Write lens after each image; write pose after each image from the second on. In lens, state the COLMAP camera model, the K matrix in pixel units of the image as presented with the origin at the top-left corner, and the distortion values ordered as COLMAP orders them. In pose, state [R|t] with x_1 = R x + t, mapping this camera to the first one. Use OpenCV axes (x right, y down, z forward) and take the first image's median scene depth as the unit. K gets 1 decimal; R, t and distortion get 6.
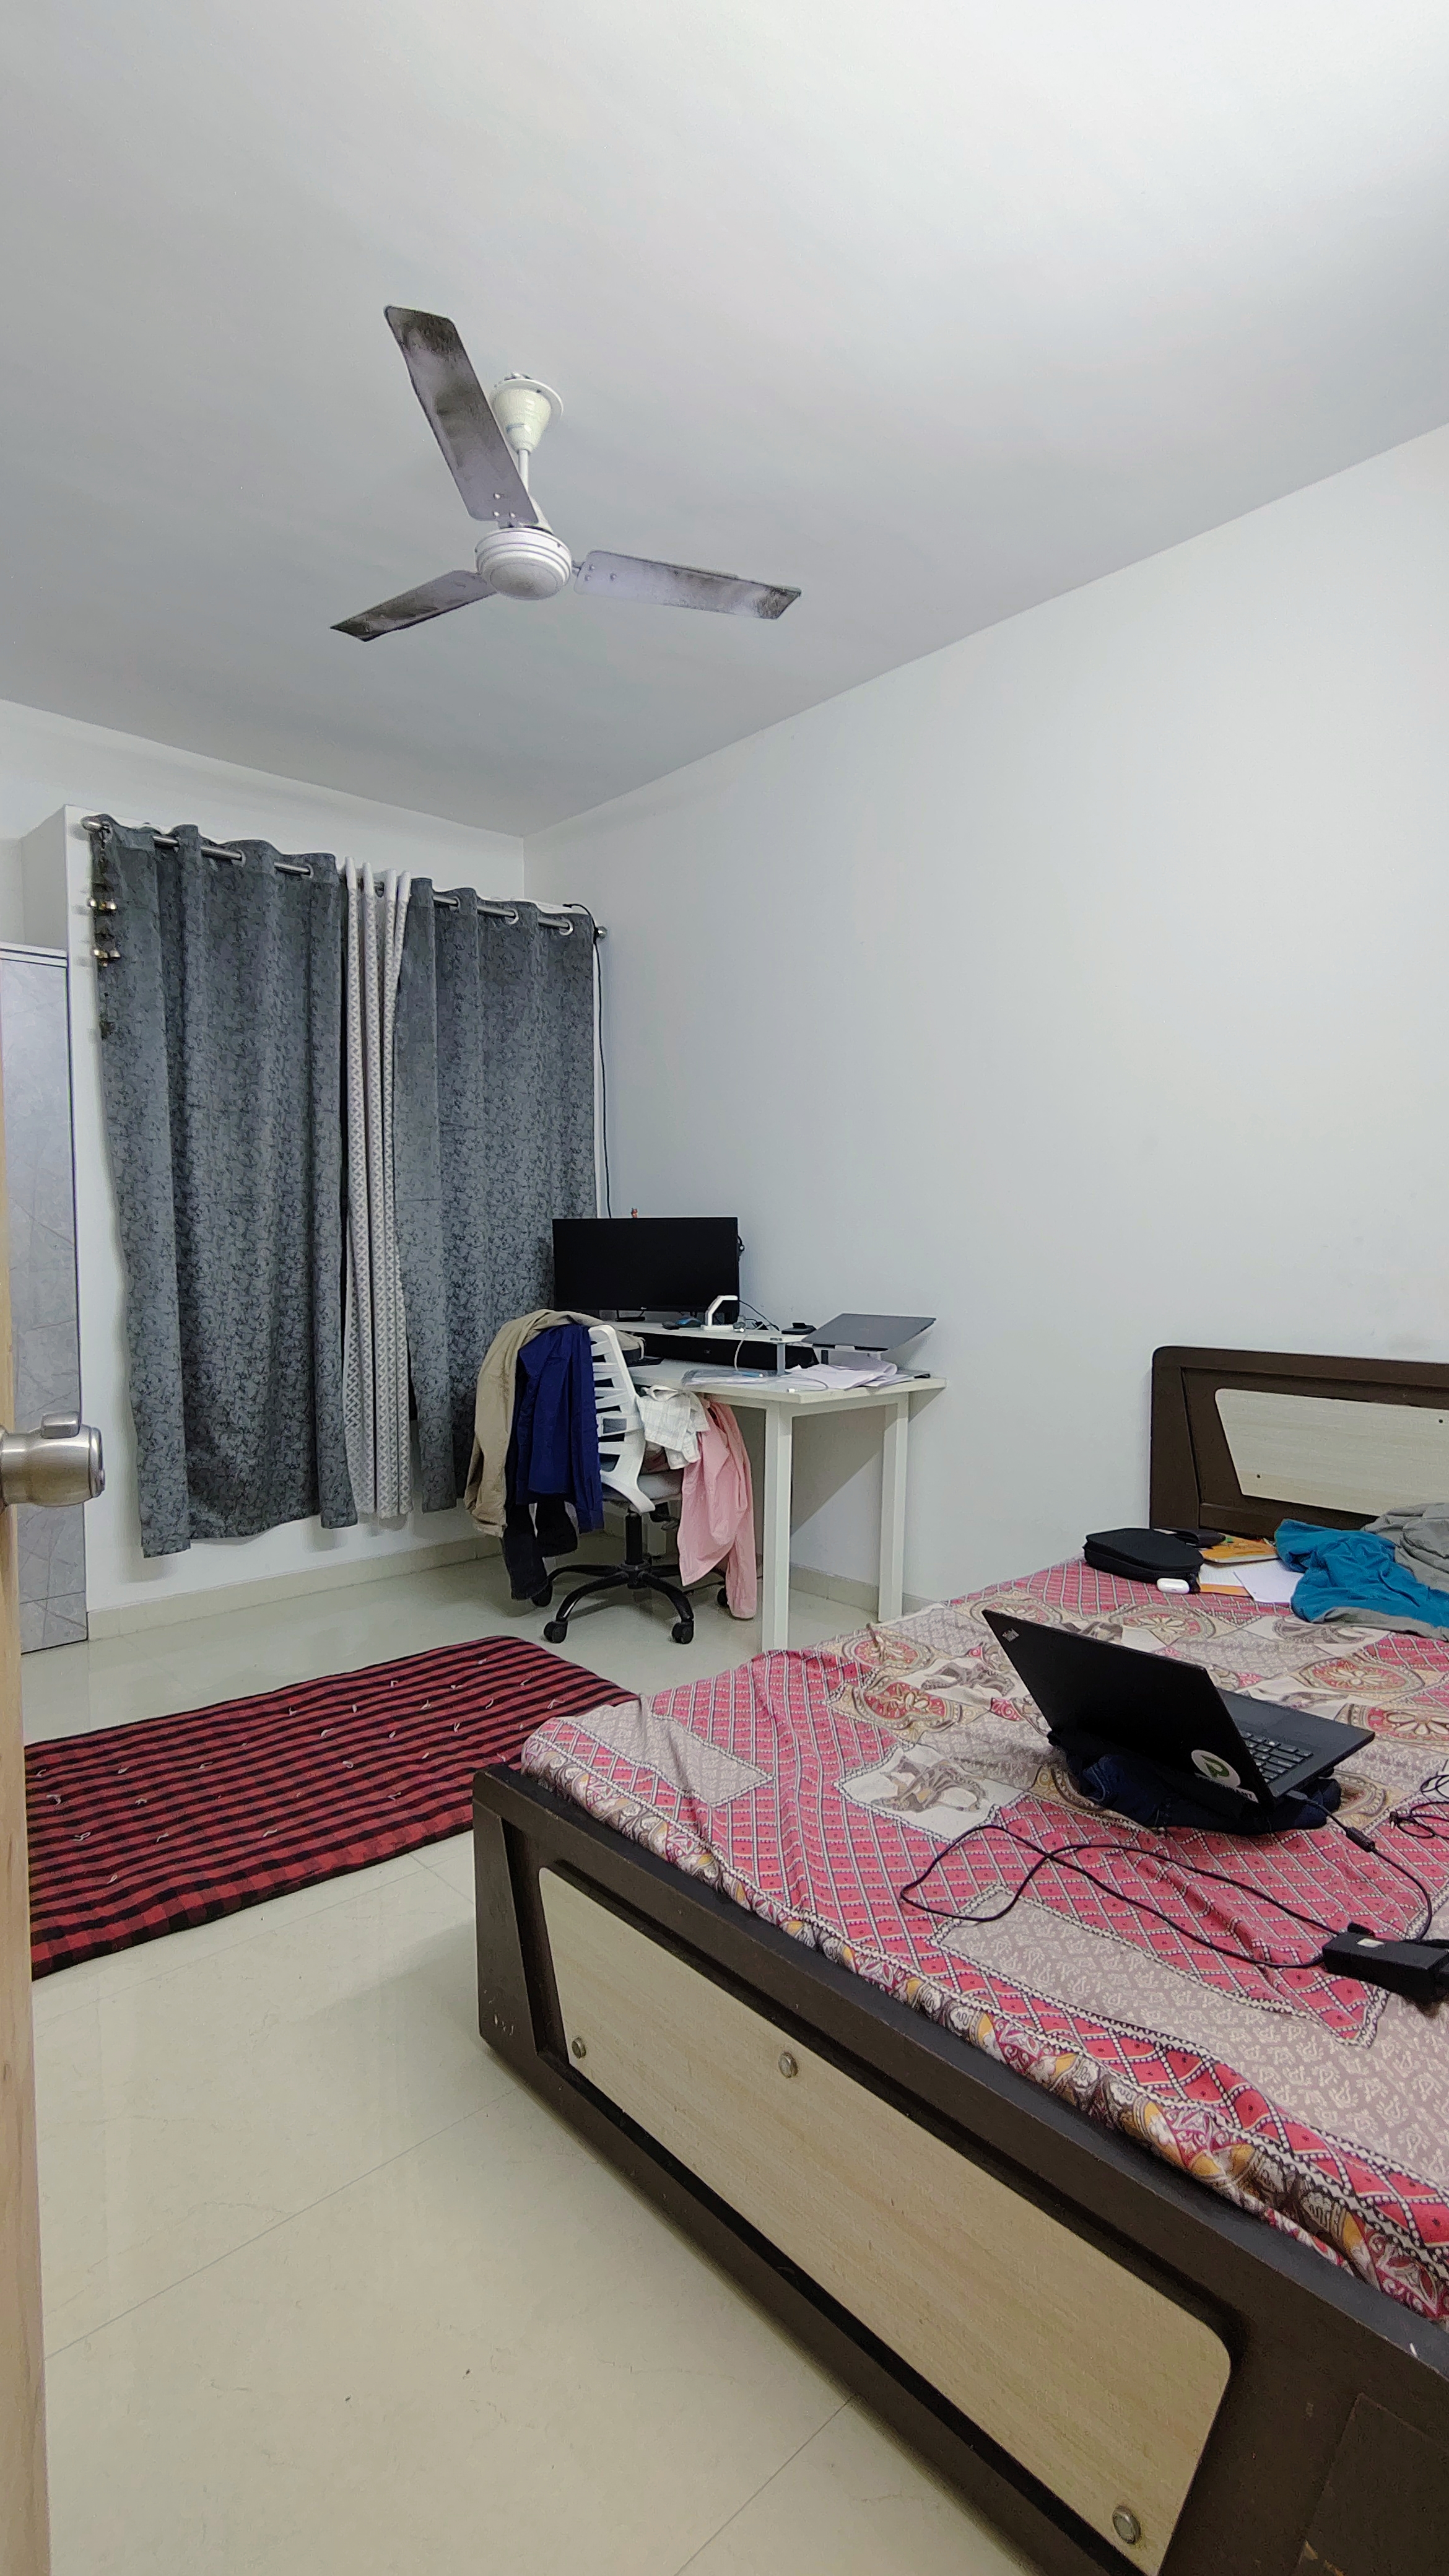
lens RADIAL K [[1199.7, 0, 719.6], [0, 1199.7, 1293.7], [0, 0, 1]] dist [0.001775, 0.000399]
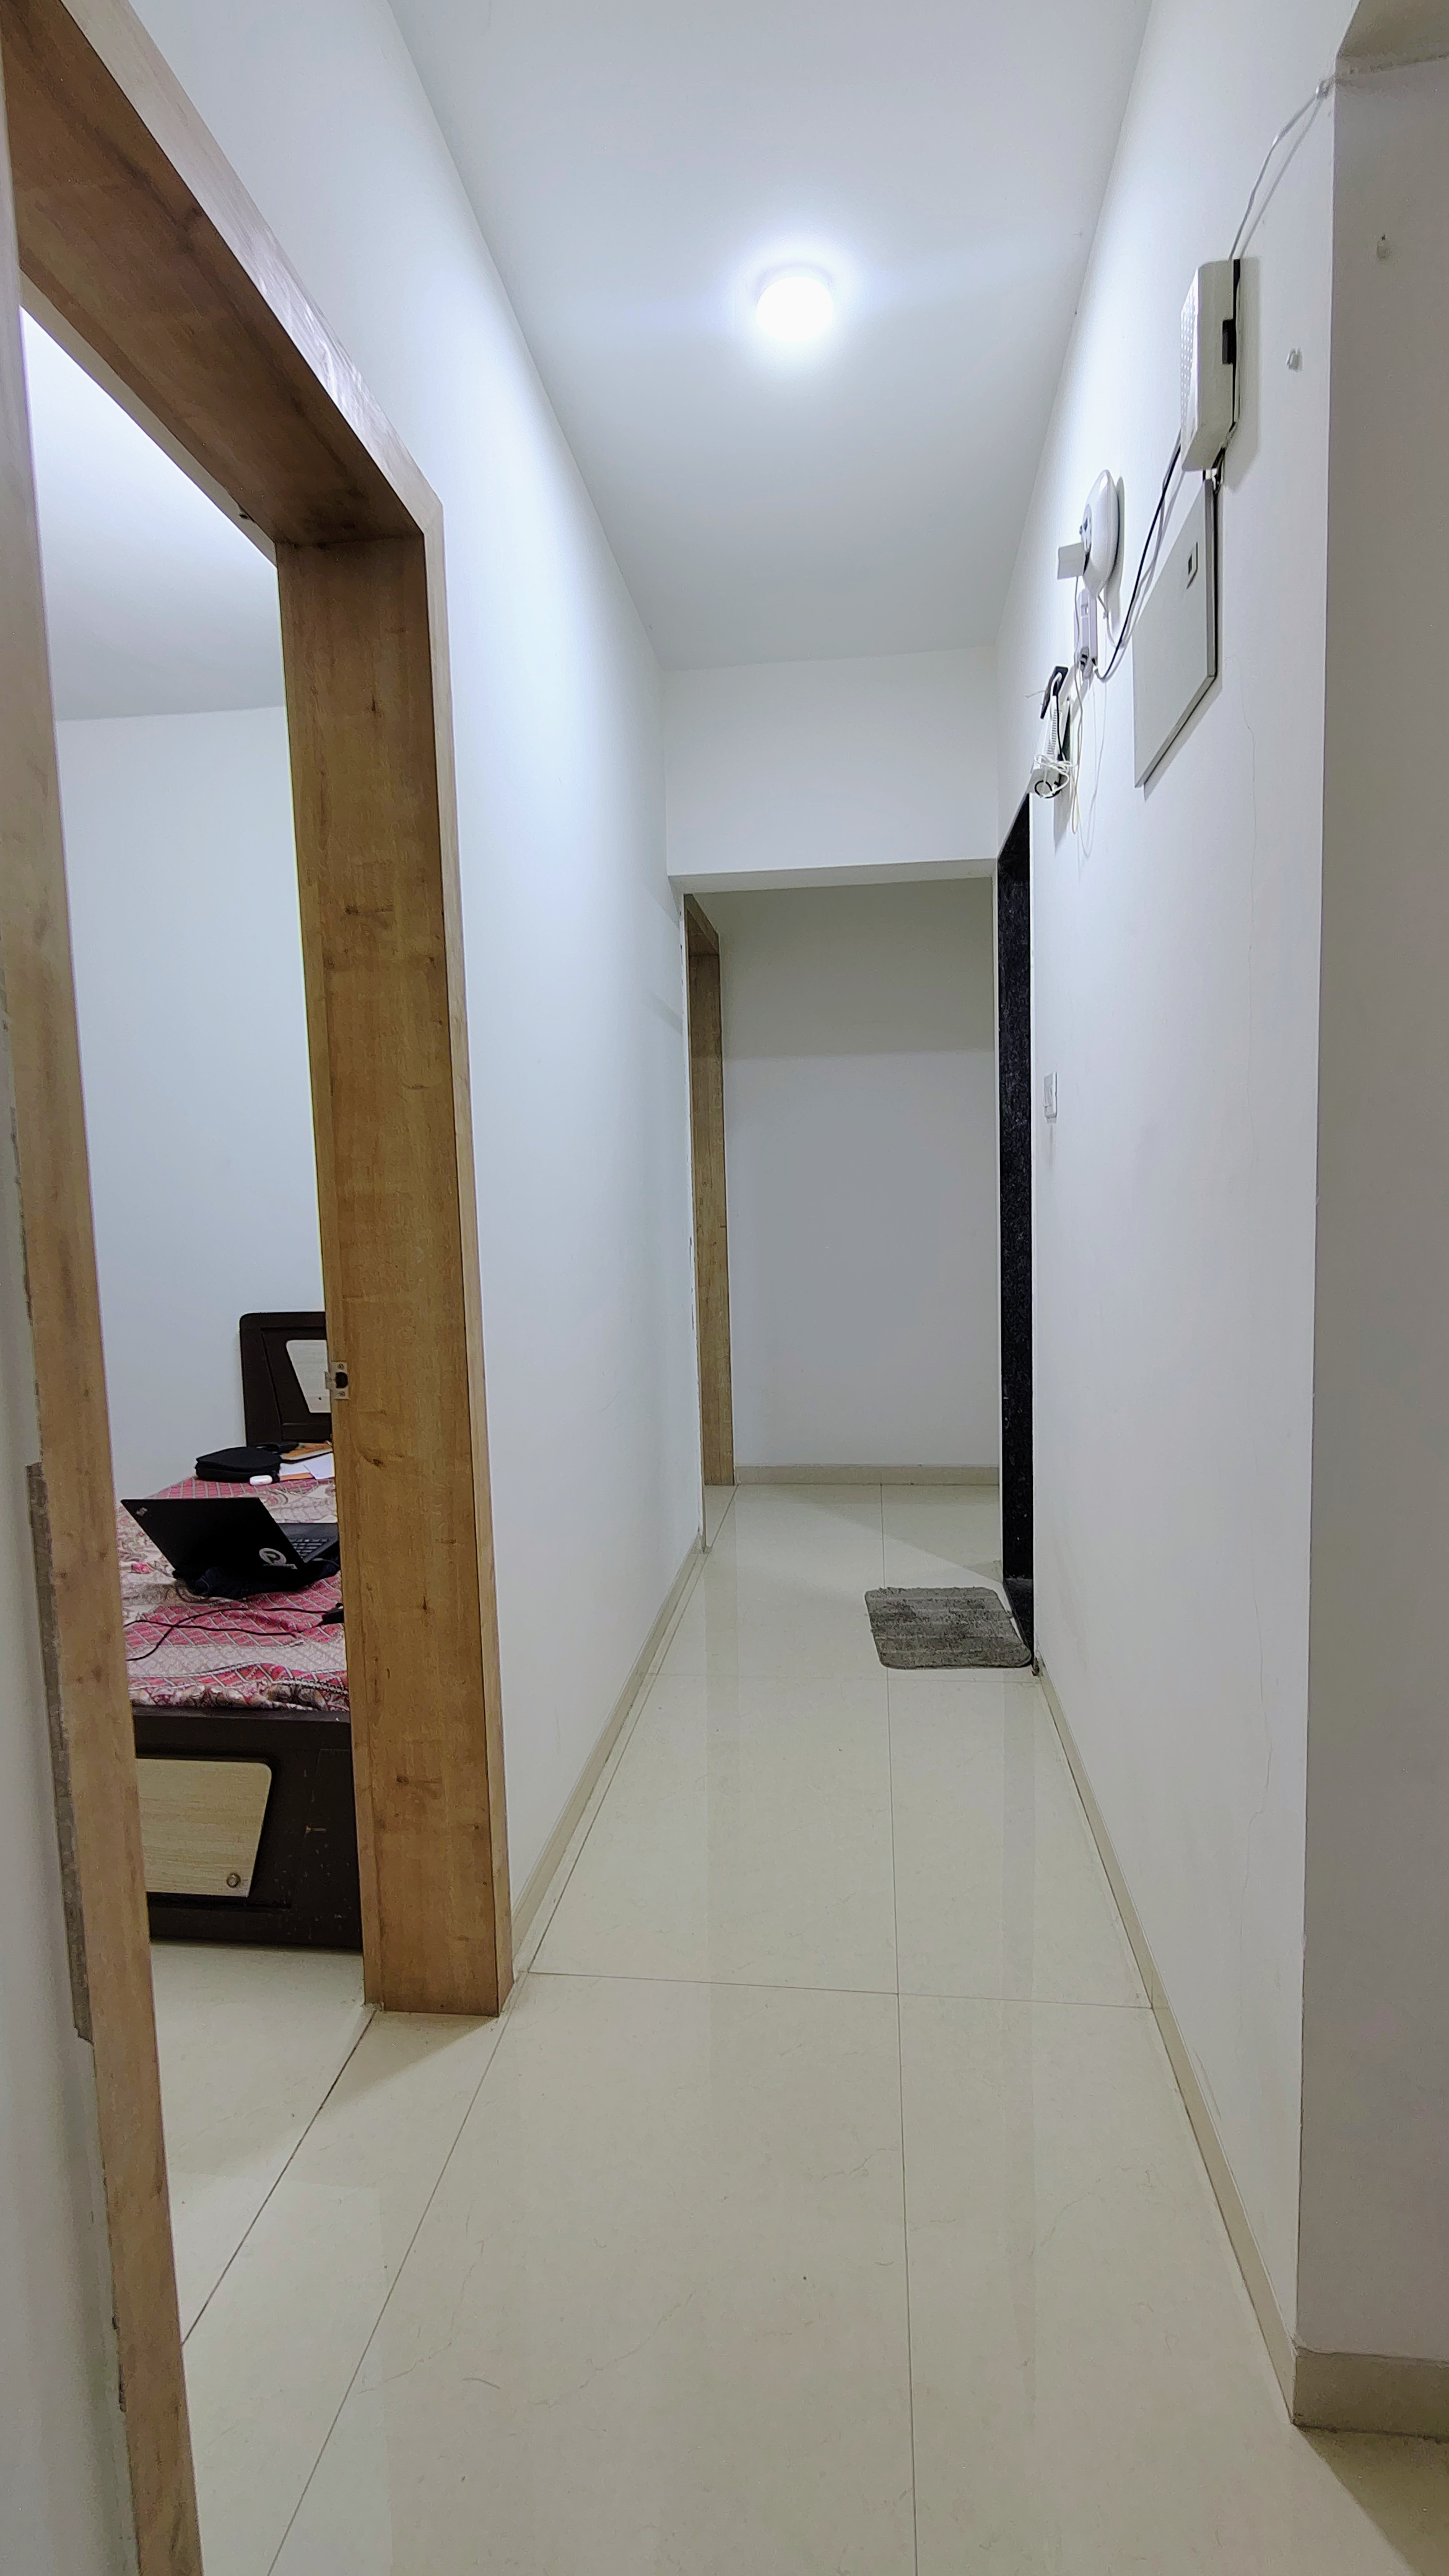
lens RADIAL K [[1199.7, 0, 724.7], [0, 1199.7, 1290.5], [0, 0, 1]] dist [0.001775, 0.000399]
pose [[0.758284, -0.079915, 0.647008, -0.177631], [0.057367, 0.996788, 0.055885, -0.049780], [-0.649395, -0.005260, 0.760433, -0.711264]]
